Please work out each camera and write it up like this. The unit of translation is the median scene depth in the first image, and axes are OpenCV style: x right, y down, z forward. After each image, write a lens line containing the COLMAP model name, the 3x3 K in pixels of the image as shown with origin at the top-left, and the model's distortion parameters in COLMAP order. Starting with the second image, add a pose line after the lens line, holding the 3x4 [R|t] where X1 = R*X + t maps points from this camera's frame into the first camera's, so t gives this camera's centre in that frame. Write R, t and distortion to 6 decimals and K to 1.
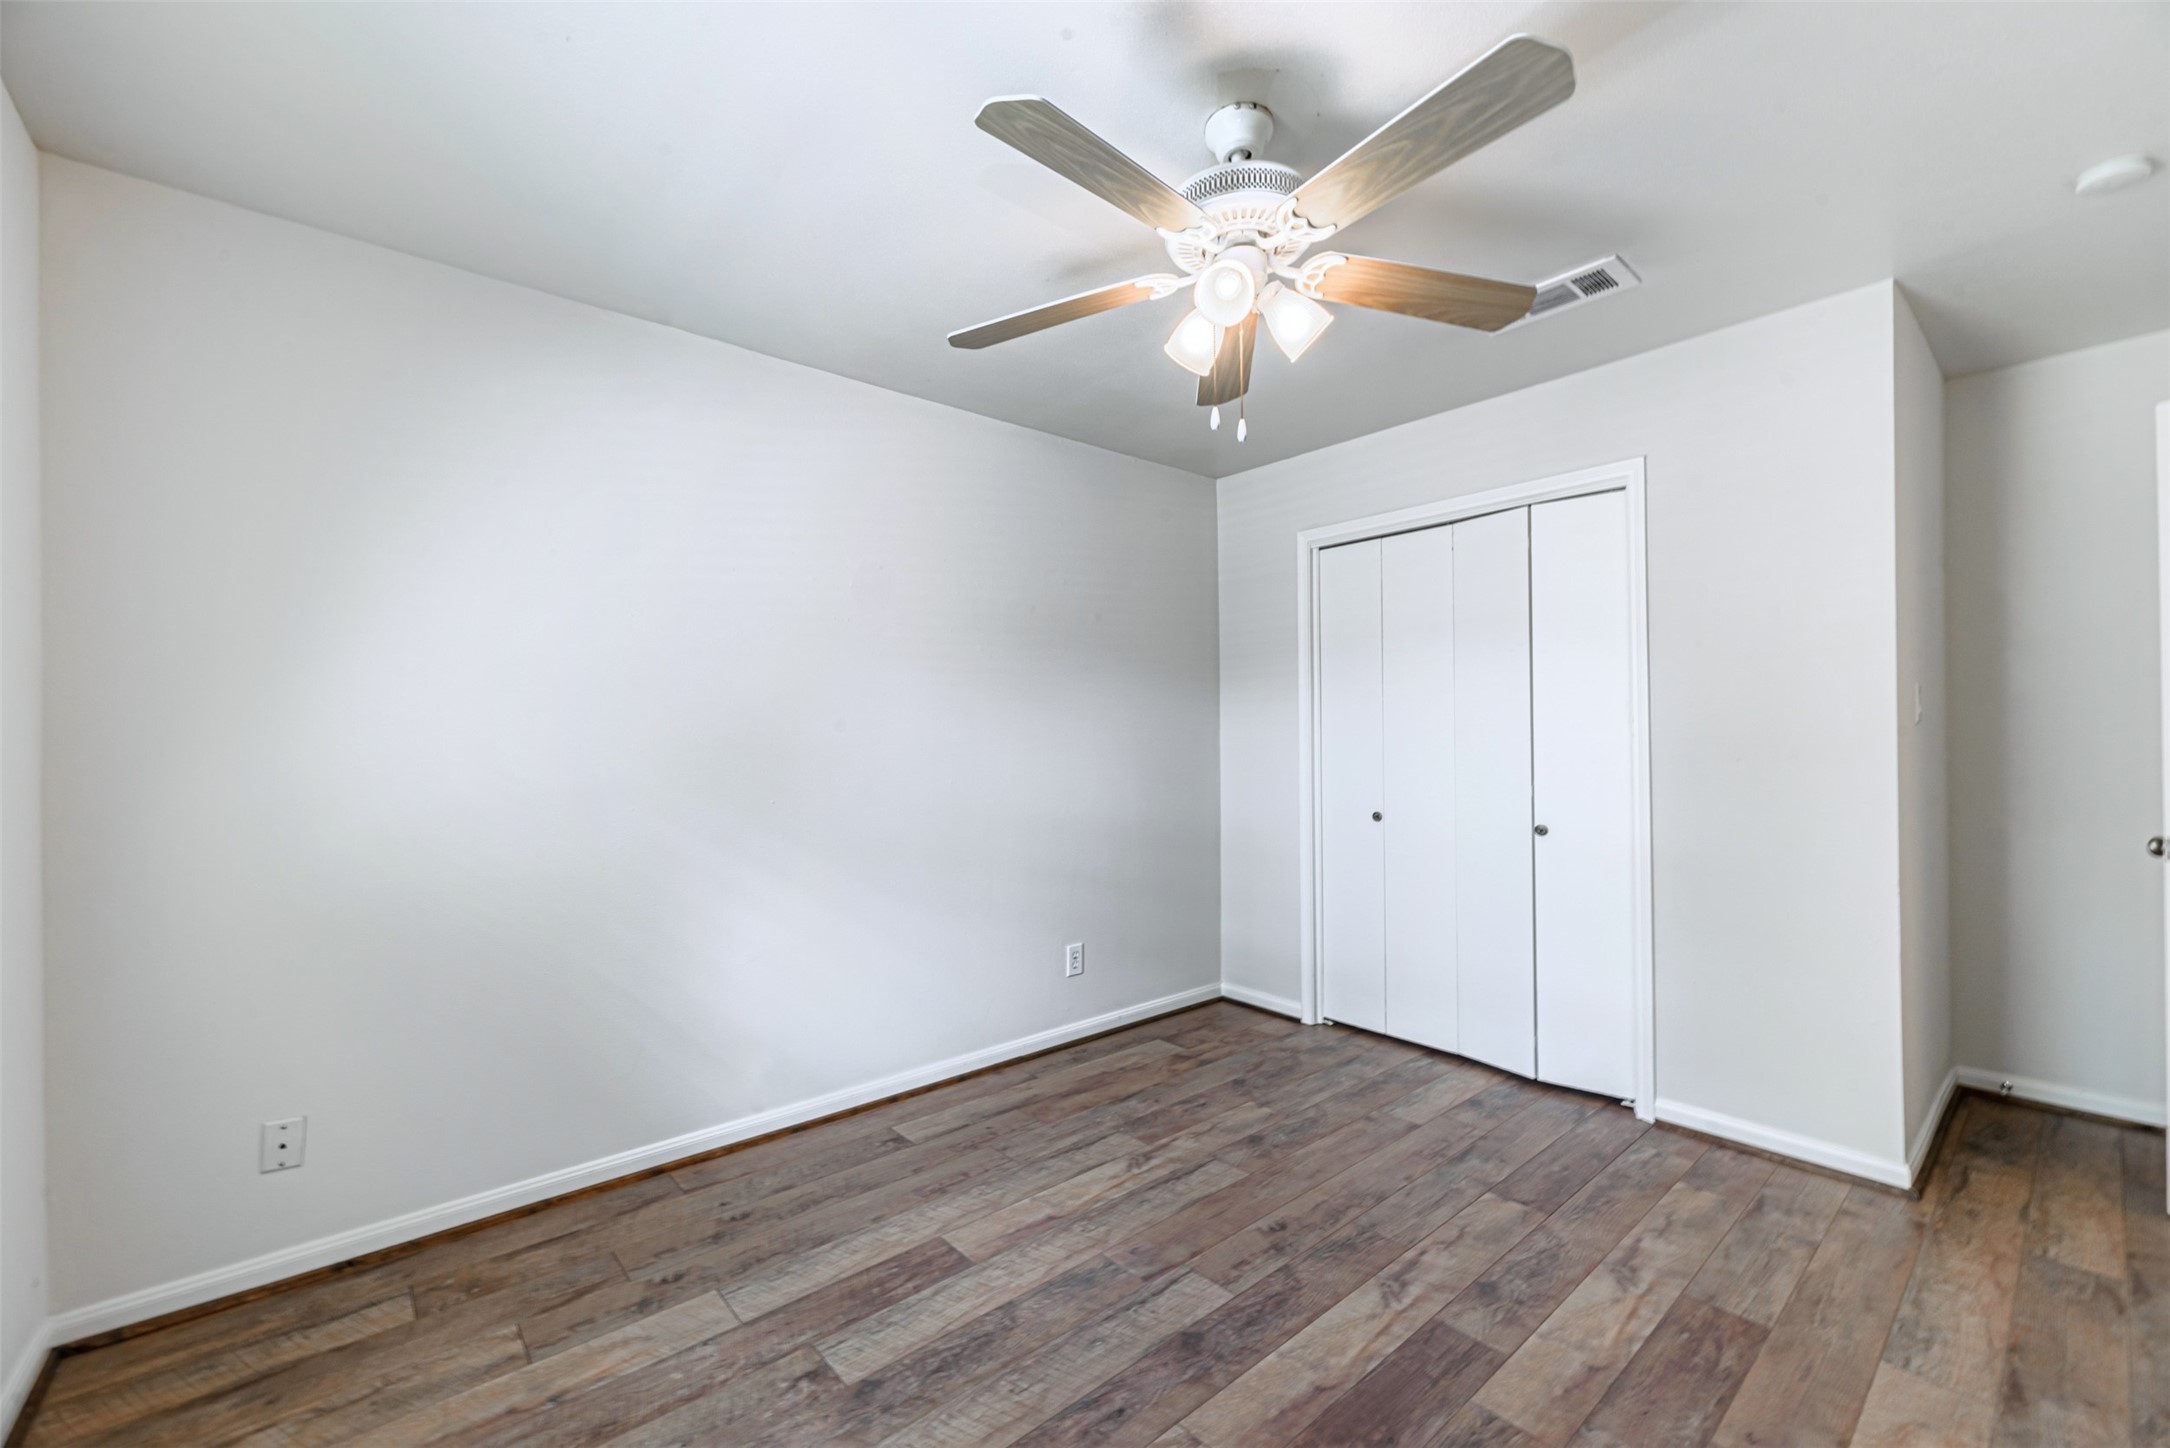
lens RADIAL K [[892.2, 0, 1064.6], [0, 892.2, 733.7], [0, 0, 1]] dist [-0.002158, -0.000270]
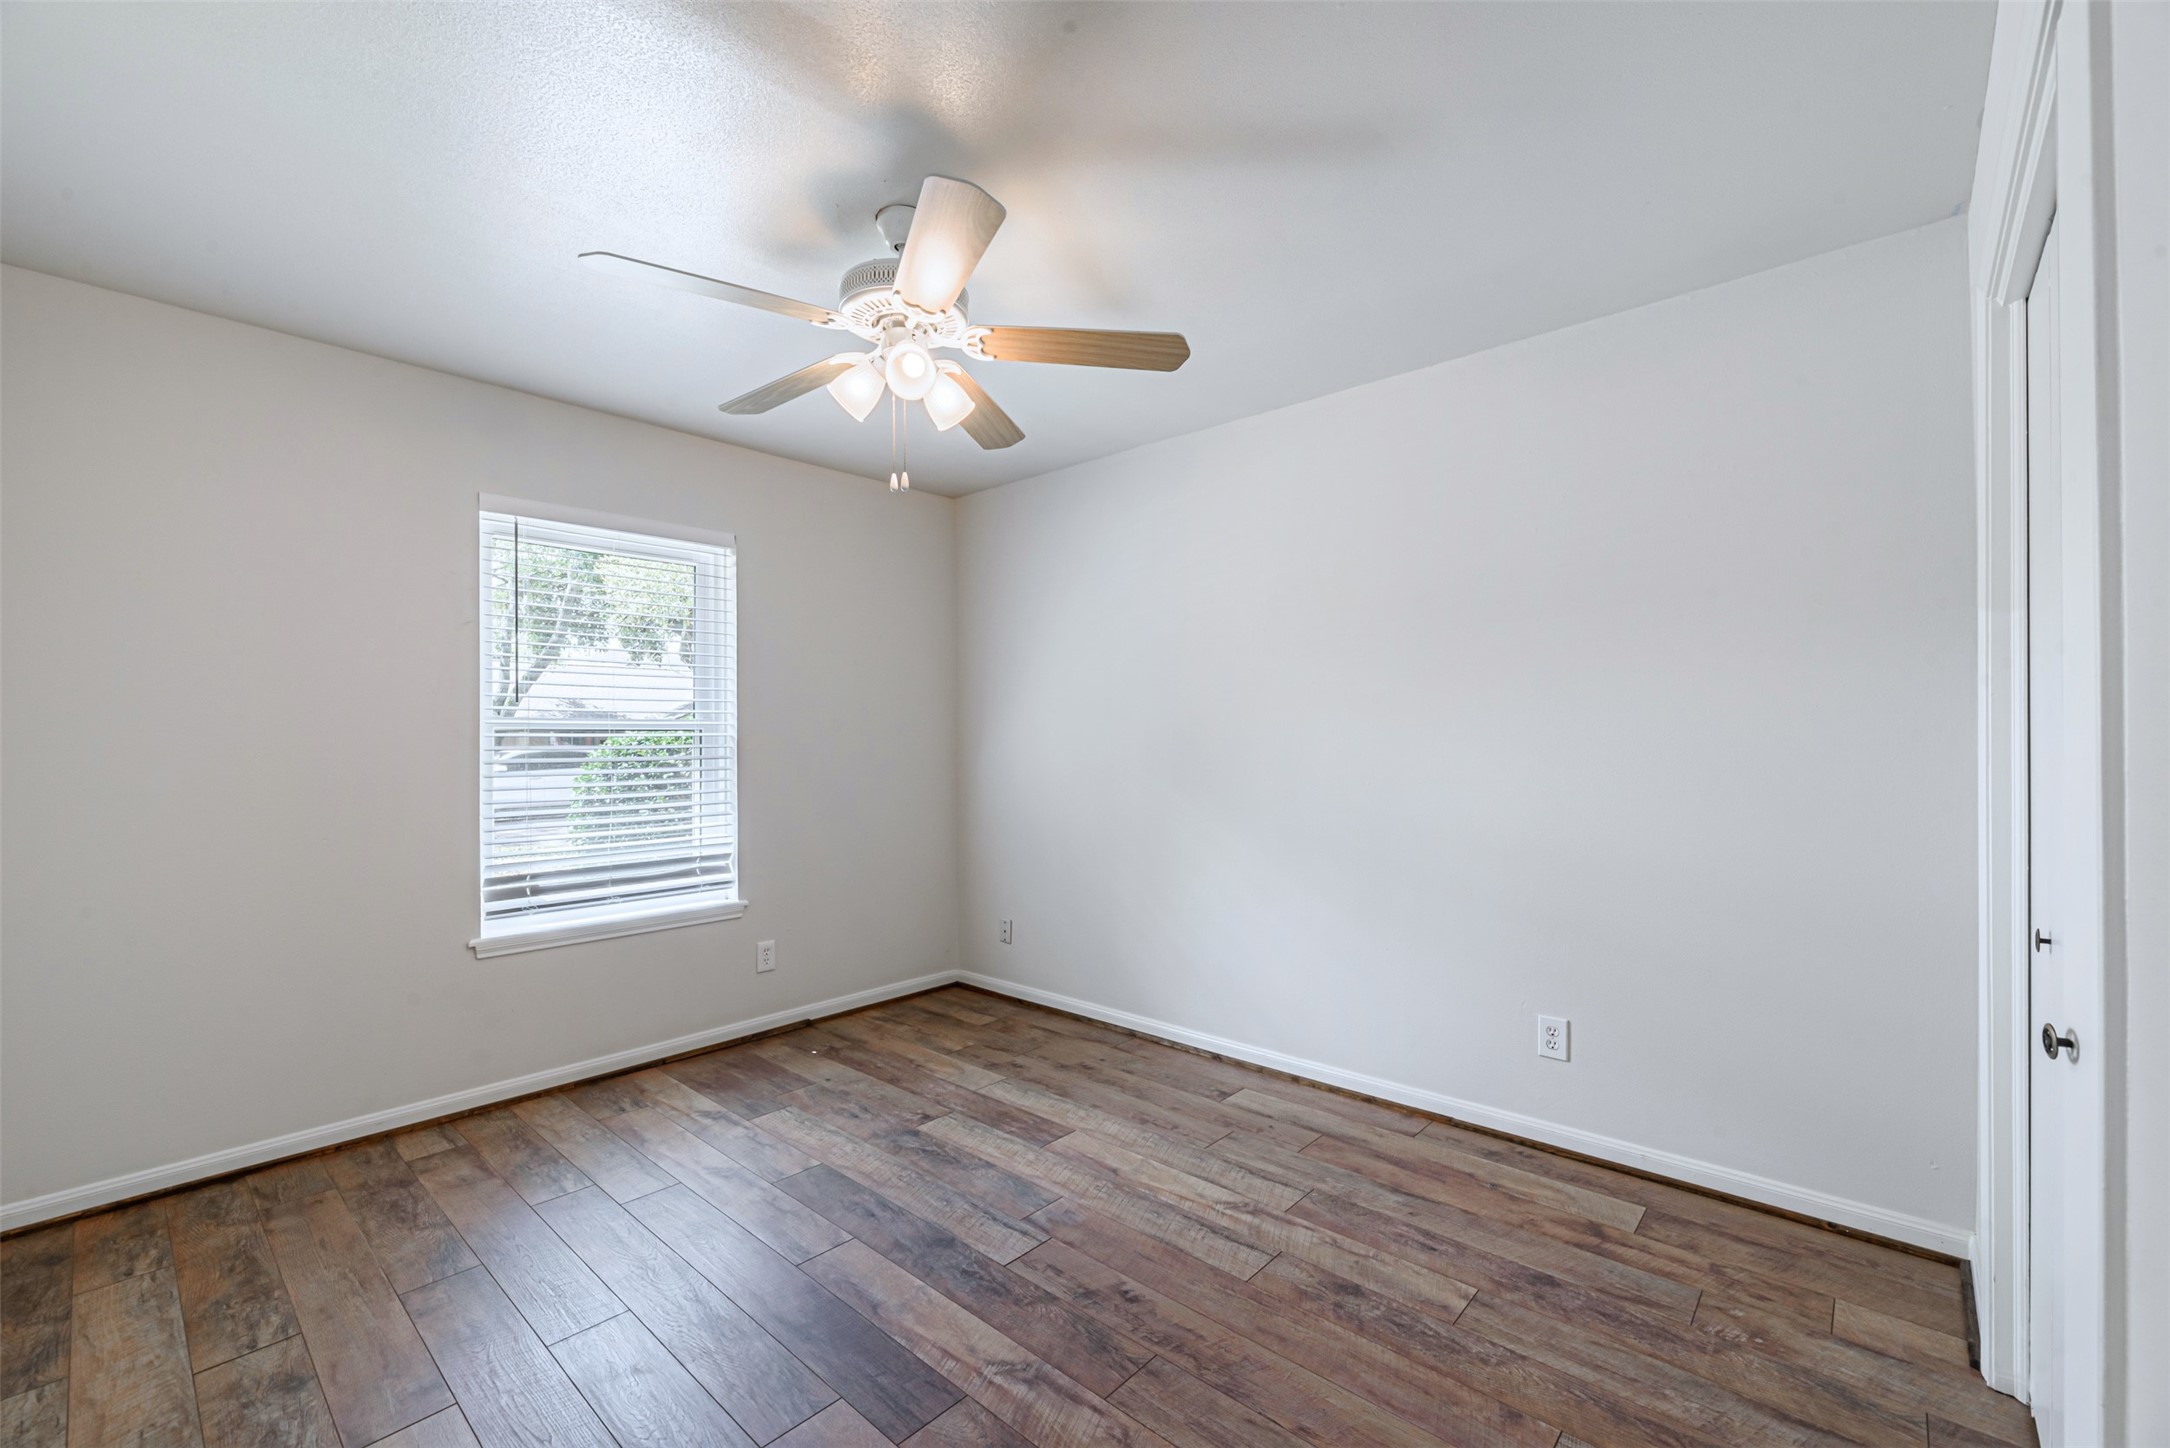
lens RADIAL K [[869.4, 0, 1092.3], [0, 869.4, 732.3], [0, 0, 1]] dist [-0.001089, 0.000291]
pose [[0.144965, 0.002518, -0.989434, 1.015761], [0.008420, 0.999957, 0.003779, -0.009481], [0.989401, -0.008879, 0.144938, 0.788142]]
